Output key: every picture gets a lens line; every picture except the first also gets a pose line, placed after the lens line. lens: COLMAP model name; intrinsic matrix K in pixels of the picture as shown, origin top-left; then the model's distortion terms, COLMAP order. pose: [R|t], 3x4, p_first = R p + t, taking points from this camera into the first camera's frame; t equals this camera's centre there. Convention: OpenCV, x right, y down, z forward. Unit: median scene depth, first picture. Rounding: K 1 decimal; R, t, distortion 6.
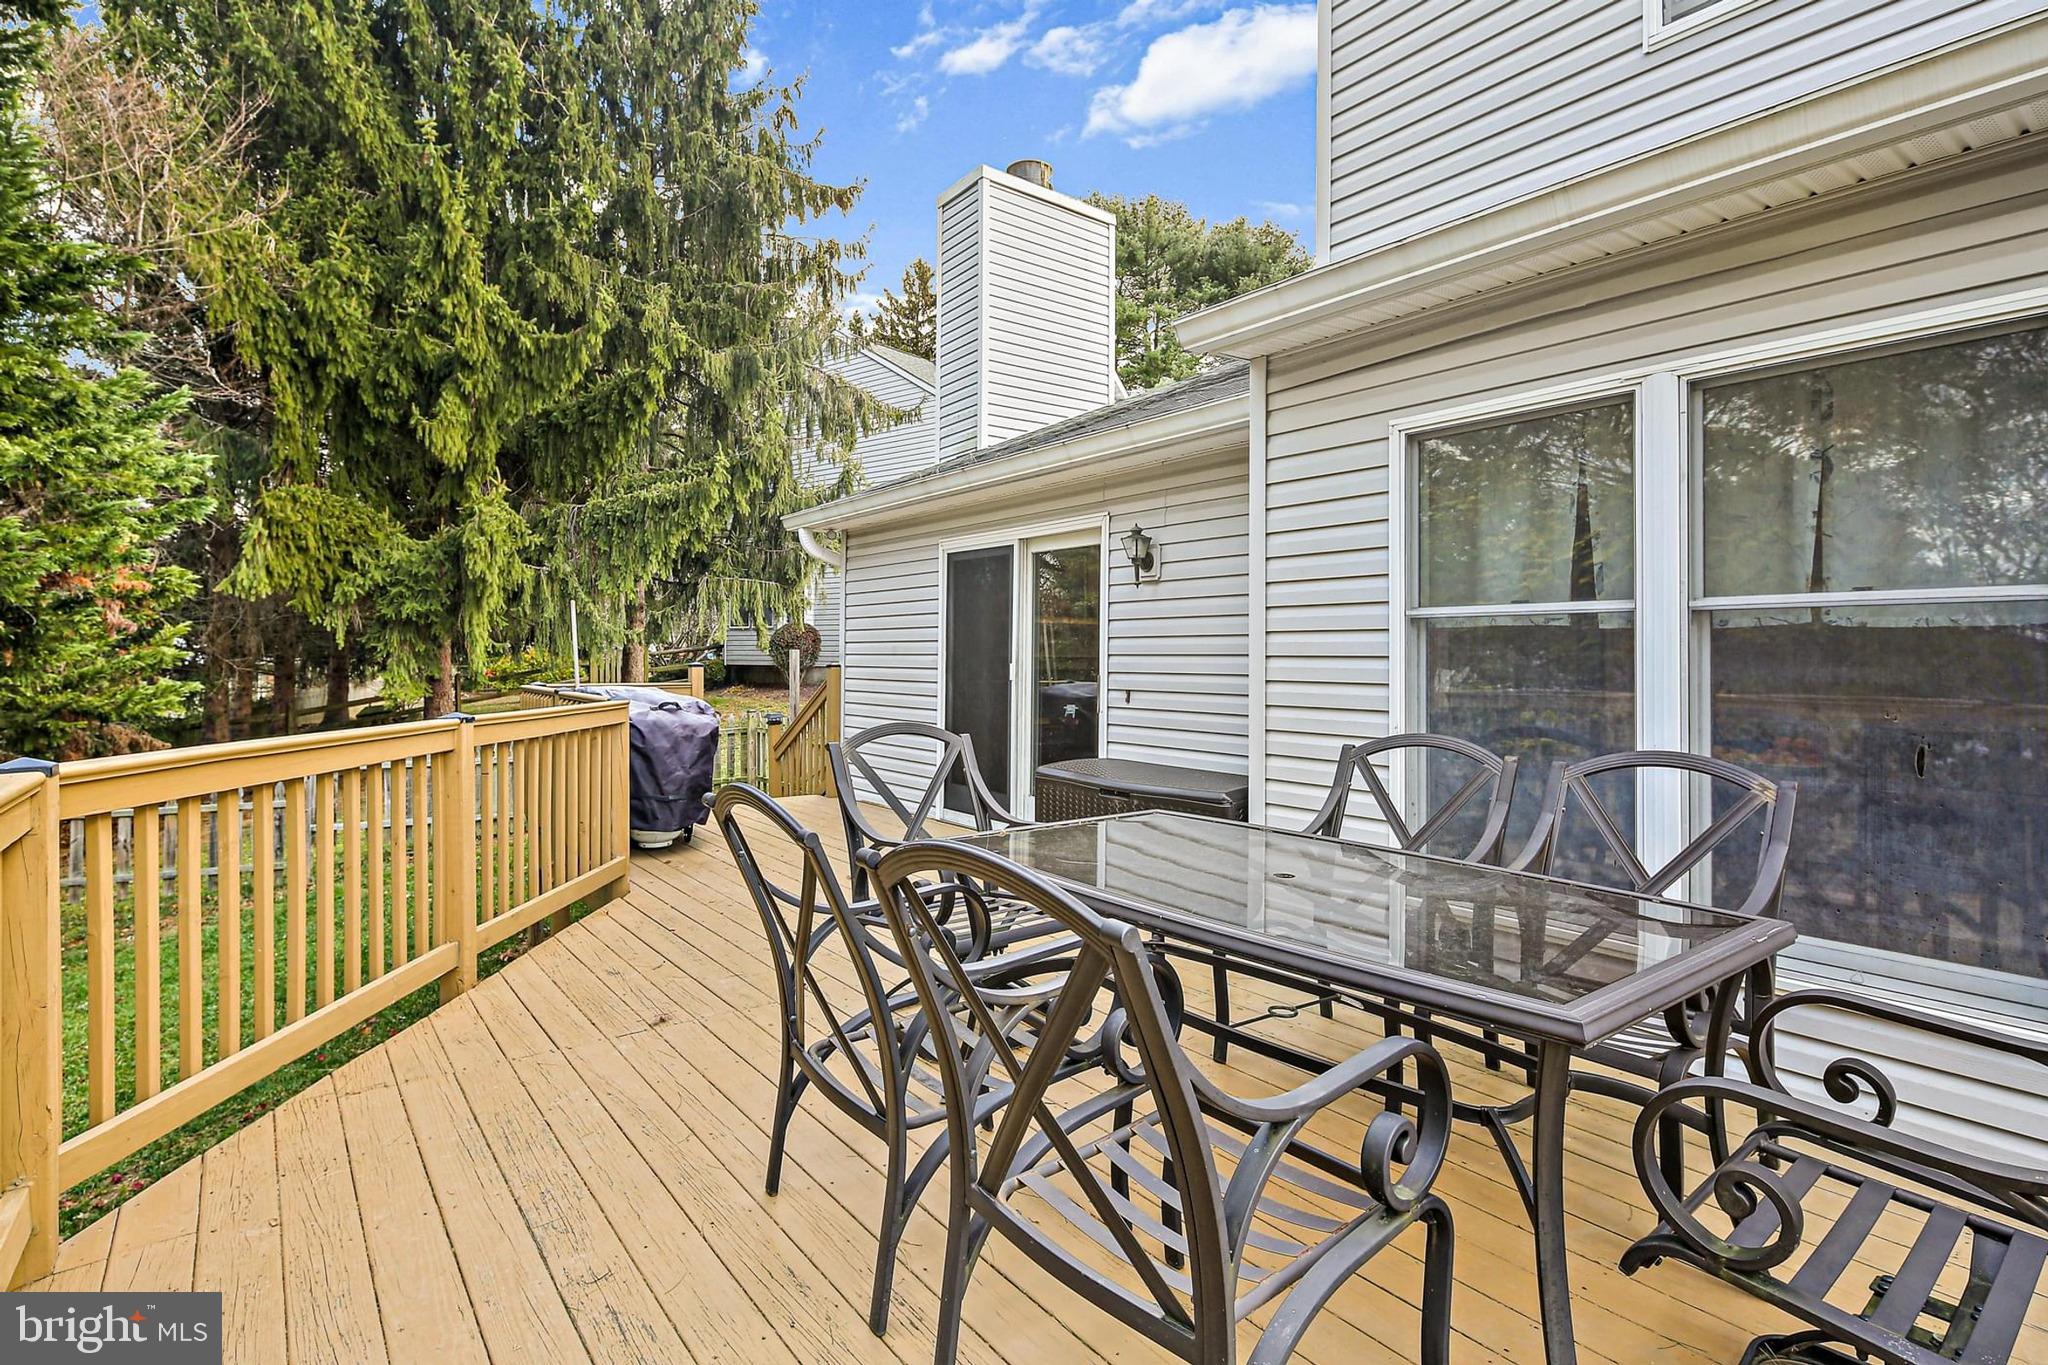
lens RADIAL K [[1006.9, 0, 1022.8], [0, 1006.9, 671.4], [0, 0, 1]] dist [0.011710, -0.009953]
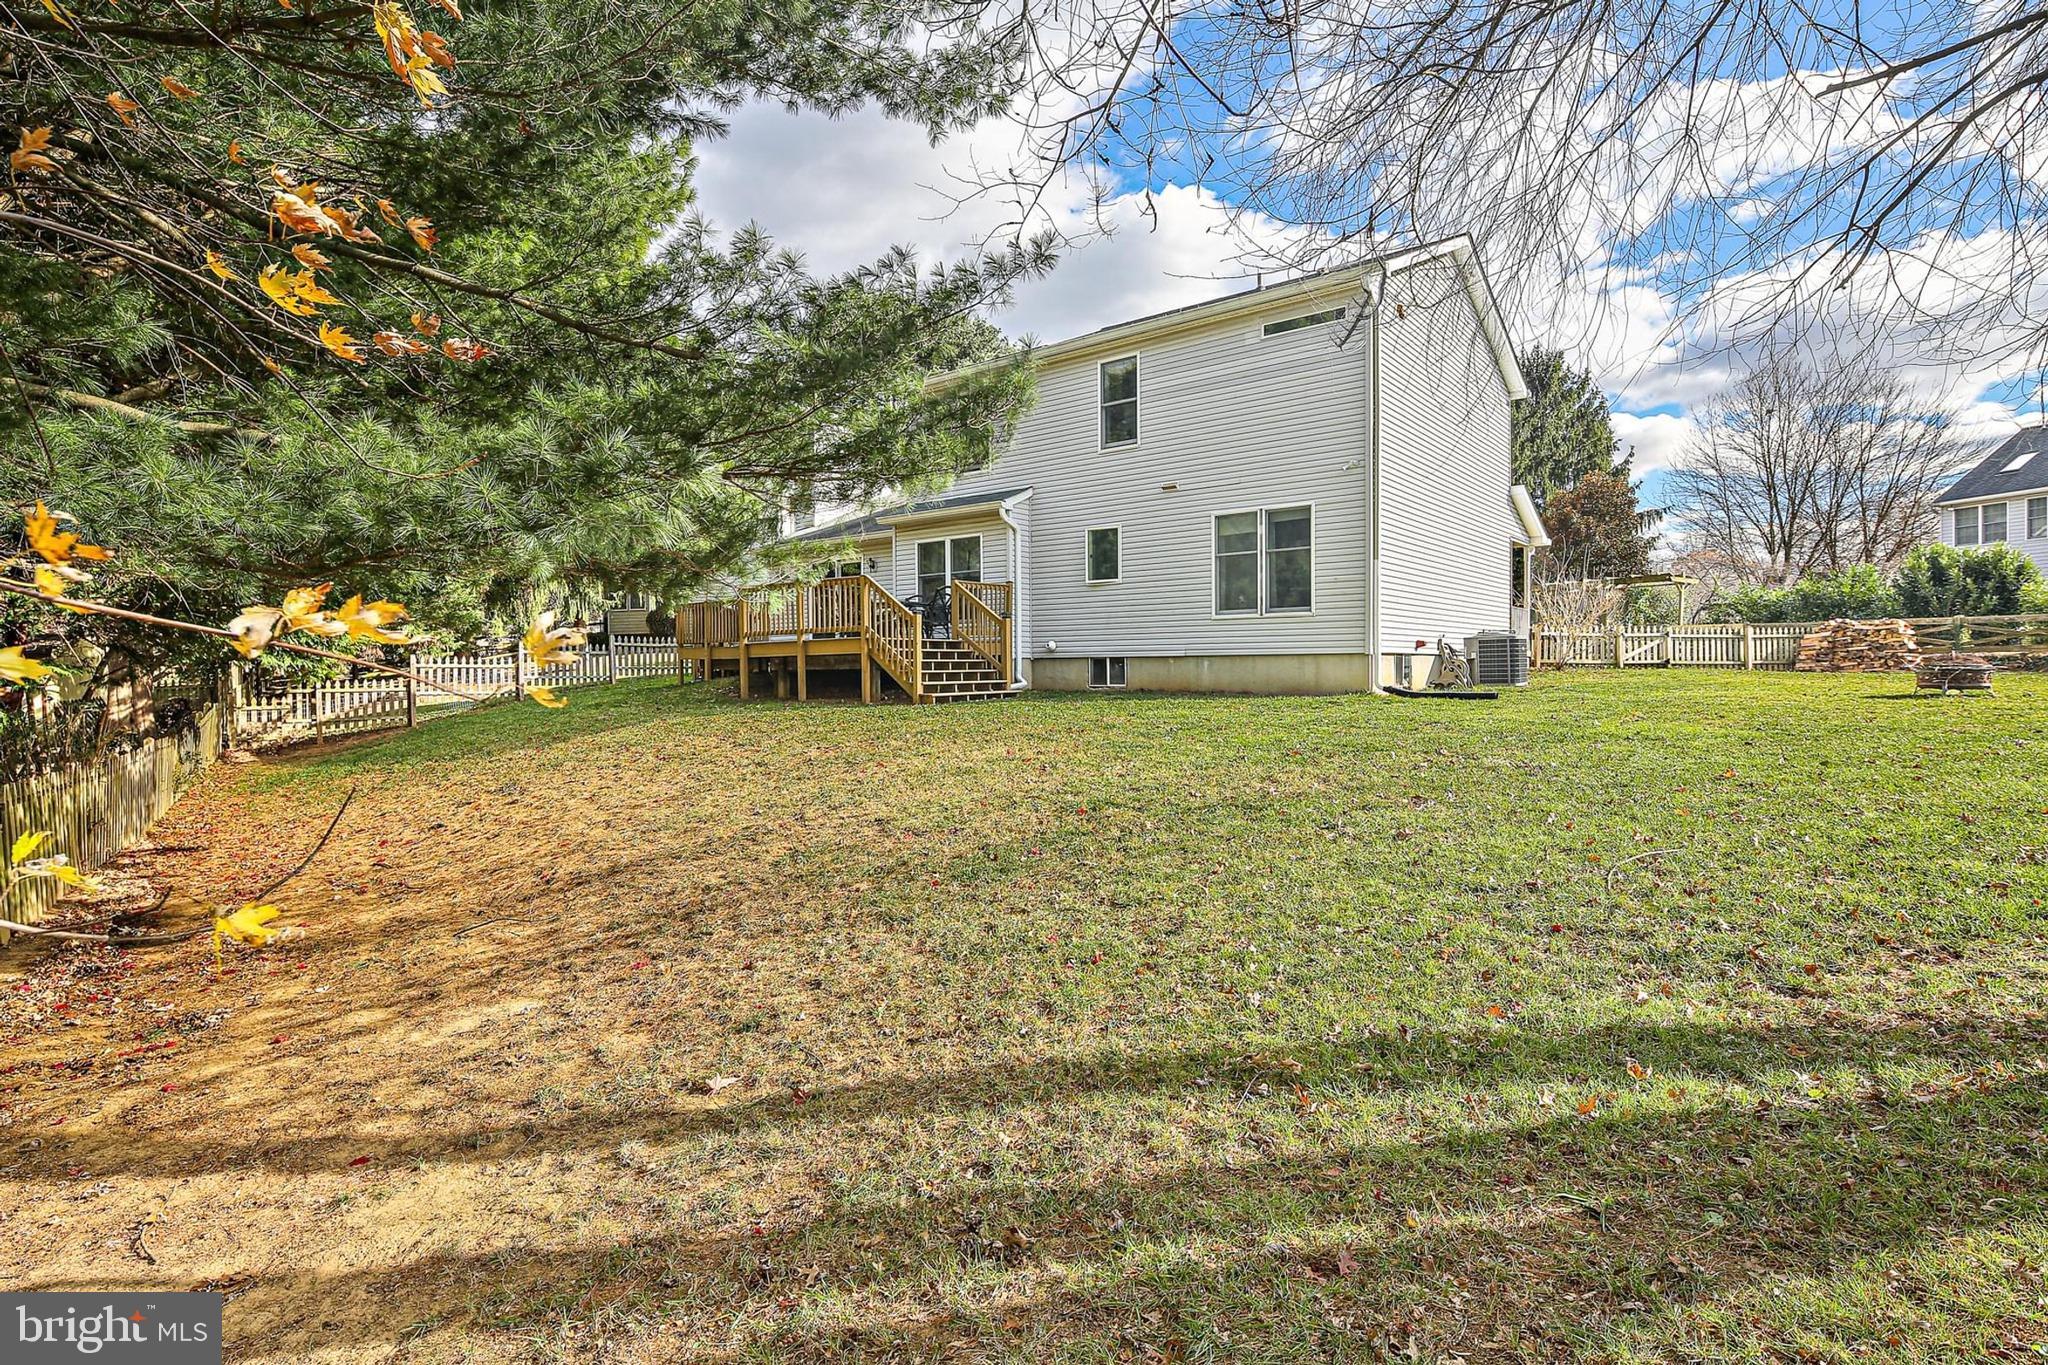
lens RADIAL K [[1007.0, 0, 1029.1], [0, 1007.0, 668.8], [0, 0, 1]] dist [0.002747, -0.004703]
pose [[0.969312, -0.009307, 0.245656, -0.087839], [0.013321, 0.999803, -0.014681, 0.120654], [-0.245471, 0.017503, 0.969246, -1.006271]]
